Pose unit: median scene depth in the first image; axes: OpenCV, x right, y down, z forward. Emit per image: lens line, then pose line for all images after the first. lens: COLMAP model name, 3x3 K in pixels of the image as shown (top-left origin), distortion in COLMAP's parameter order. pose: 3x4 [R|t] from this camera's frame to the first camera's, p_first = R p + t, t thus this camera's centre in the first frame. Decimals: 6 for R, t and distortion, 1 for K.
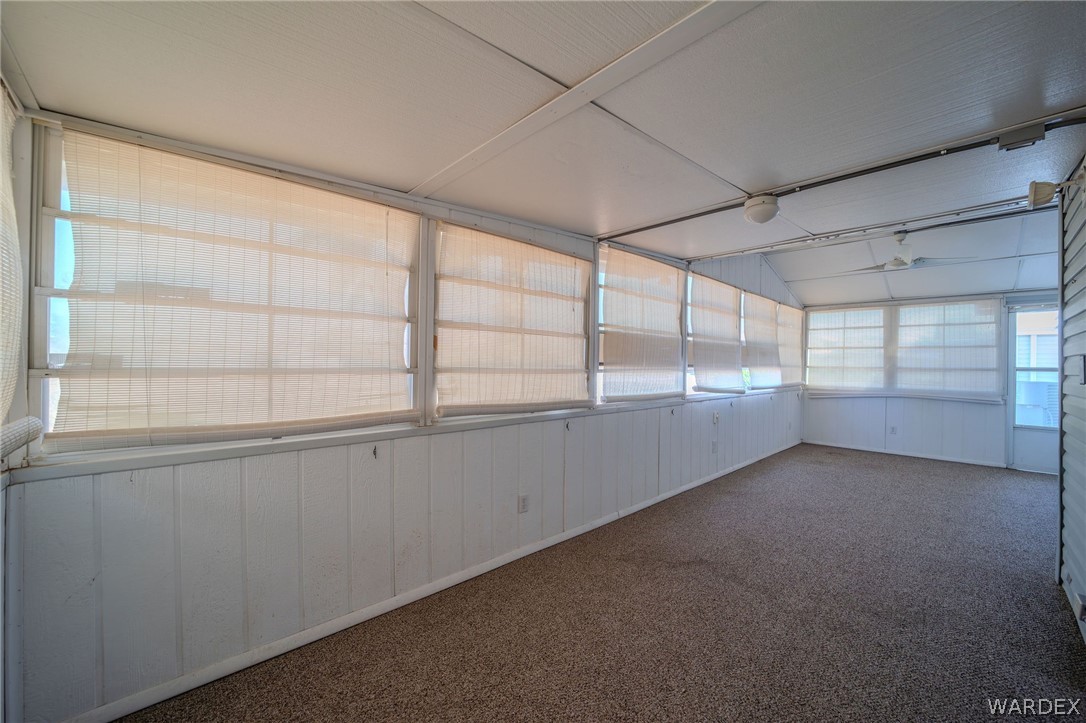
lens RADIAL K [[420.8, 0, 547.4], [0, 420.8, 367.9], [0, 0, 1]] dist [-0.036933, 0.008734]
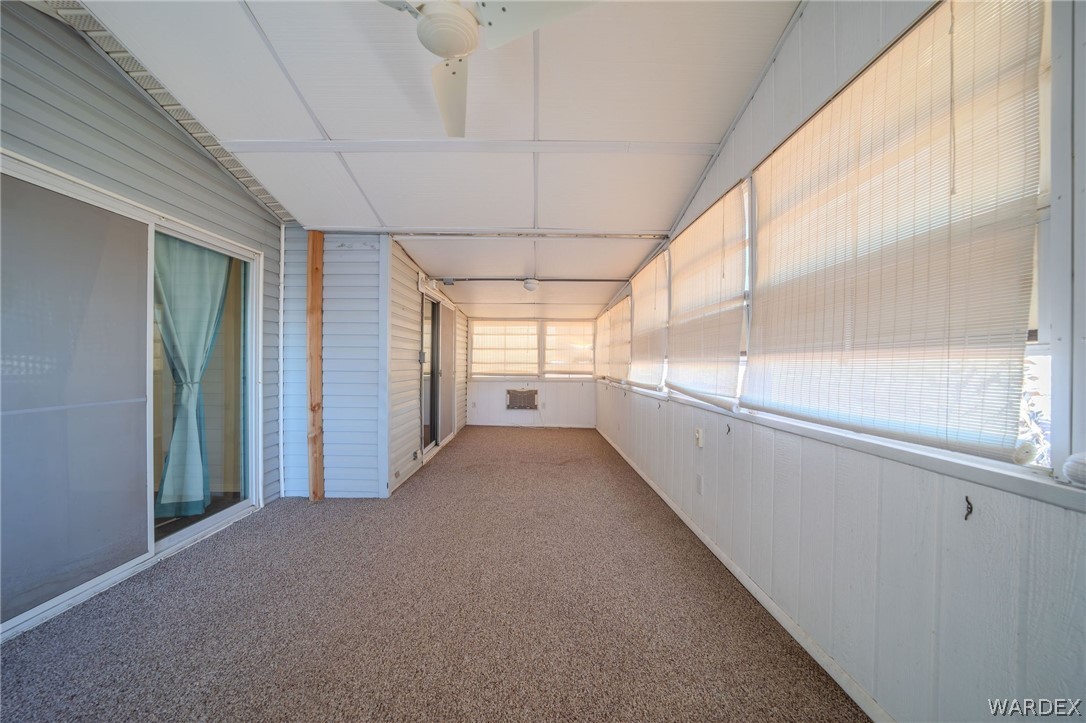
lens RADIAL K [[420.8, 0, 542.8], [0, 420.8, 360.4], [0, 0, 1]] dist [-0.036933, 0.008734]
pose [[-0.673537, 0.000954, -0.739153, 1.126695], [0.010743, 0.999906, -0.008499, 0.004032], [0.739075, -0.013665, -0.673484, 1.374409]]
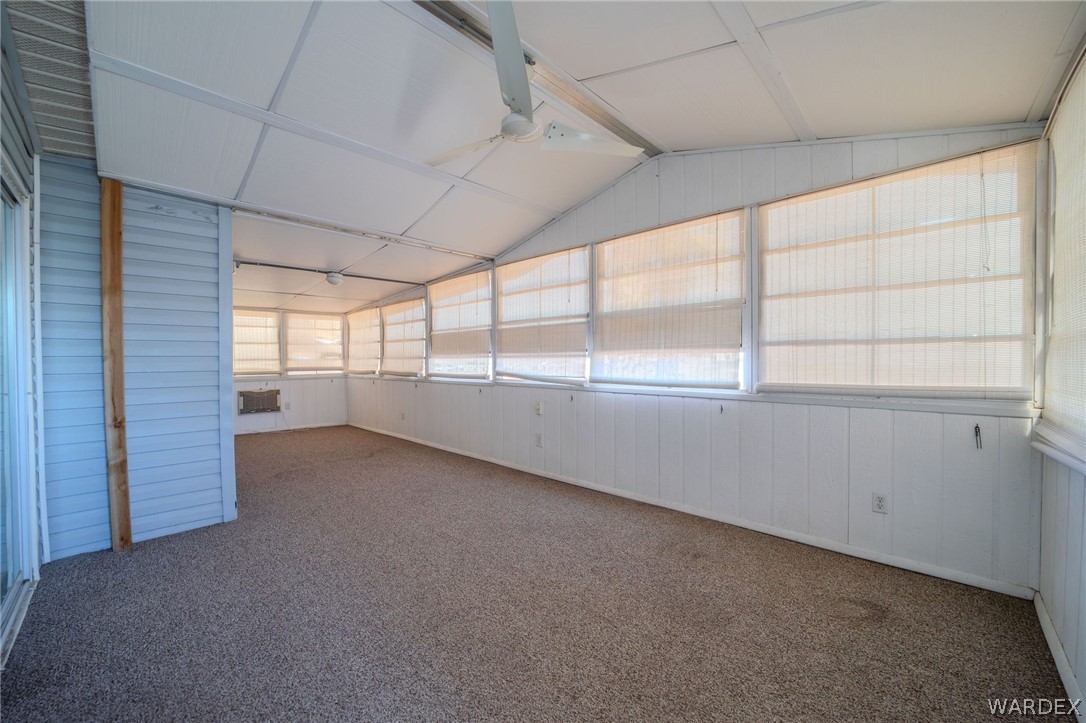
lens RADIAL K [[420.8, 0, 543.2], [0, 420.8, 358.5], [0, 0, 1]] dist [-0.036933, 0.008734]
pose [[0.046257, 0.012311, -0.998854, 1.450578], [0.020915, 0.999693, 0.013290, -0.003362], [0.998711, -0.021506, 0.045986, 1.063604]]
